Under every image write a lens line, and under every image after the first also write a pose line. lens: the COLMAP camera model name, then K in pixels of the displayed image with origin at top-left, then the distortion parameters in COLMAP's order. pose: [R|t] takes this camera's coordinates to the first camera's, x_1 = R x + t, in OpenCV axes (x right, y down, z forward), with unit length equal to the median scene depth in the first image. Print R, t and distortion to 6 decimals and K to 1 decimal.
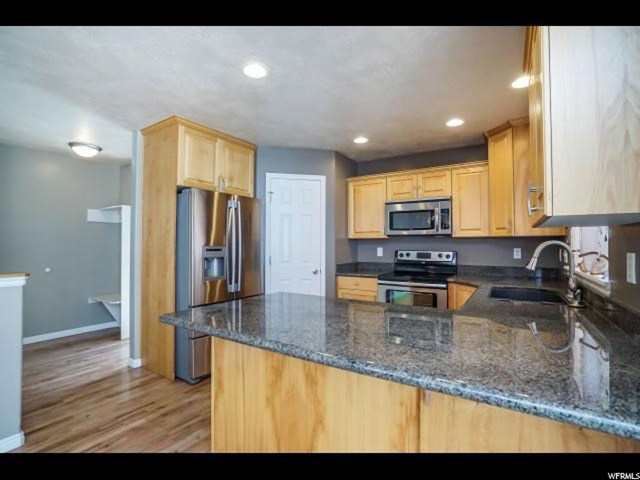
lens RADIAL K [[306.9, 0, 324.1], [0, 306.9, 240.1], [0, 0, 1]] dist [-0.024799, 0.004611]
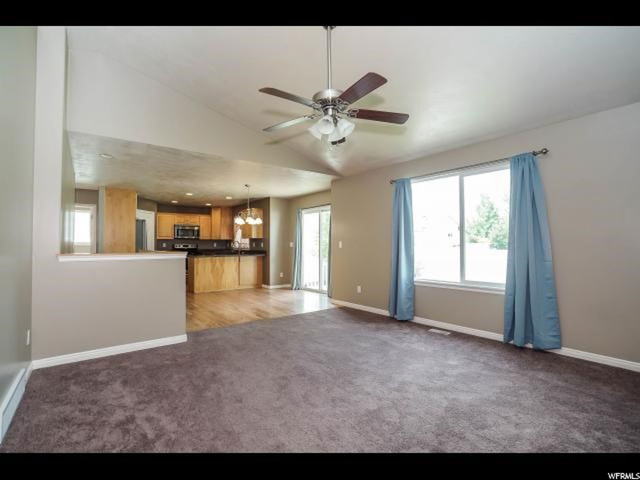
lens RADIAL K [[306.9, 0, 309.8], [0, 306.9, 241.5], [0, 0, 1]] dist [-0.024799, 0.004611]
pose [[0.377046, 0.012450, 0.926111, -1.766687], [-0.012822, 0.999884, -0.008222, 0.019636], [-0.926106, -0.008775, 0.377162, -1.004018]]
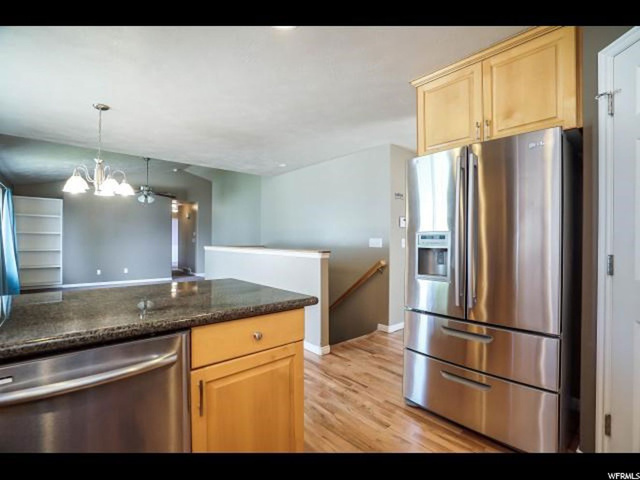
lens RADIAL K [[306.9, 0, 321.8], [0, 306.9, 240.7], [0, 0, 1]] dist [-0.024799, 0.004611]
pose [[-0.285240, -0.003491, -0.958450, 0.305361], [0.005222, 0.999973, -0.005196, 0.033272], [0.958442, -0.006487, -0.285214, 0.761414]]
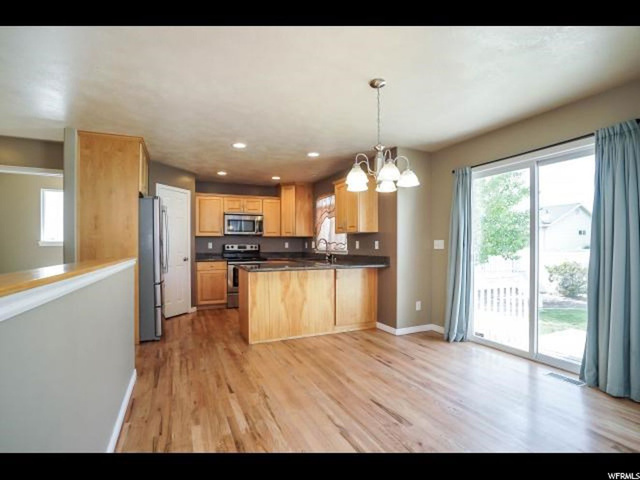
lens RADIAL K [[306.9, 0, 306.6], [0, 306.9, 247.0], [0, 0, 1]] dist [-0.024799, 0.004611]
pose [[0.573500, -0.006724, 0.819178, -0.873776], [-0.009779, 0.999839, 0.015053, 0.022007], [-0.819147, -0.016644, 0.573342, -0.246858]]
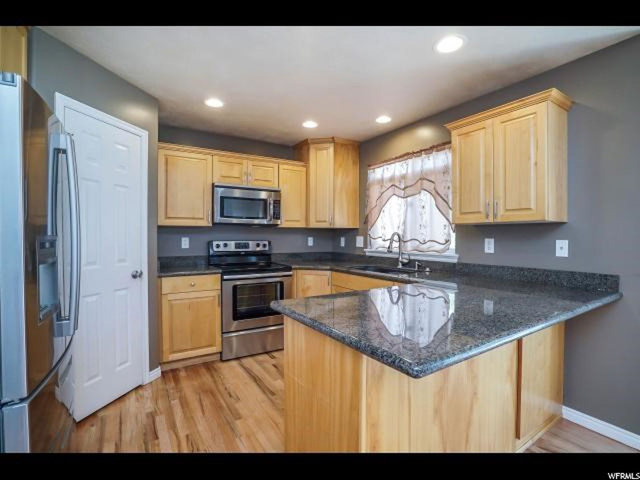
lens RADIAL K [[306.9, 0, 319.4], [0, 306.9, 239.3], [0, 0, 1]] dist [-0.024799, 0.004611]
pose [[0.435127, -0.011004, 0.900302, -0.456351], [-0.016374, 0.999663, 0.020132, 0.007705], [-0.900220, -0.023502, 0.434800, 0.382850]]
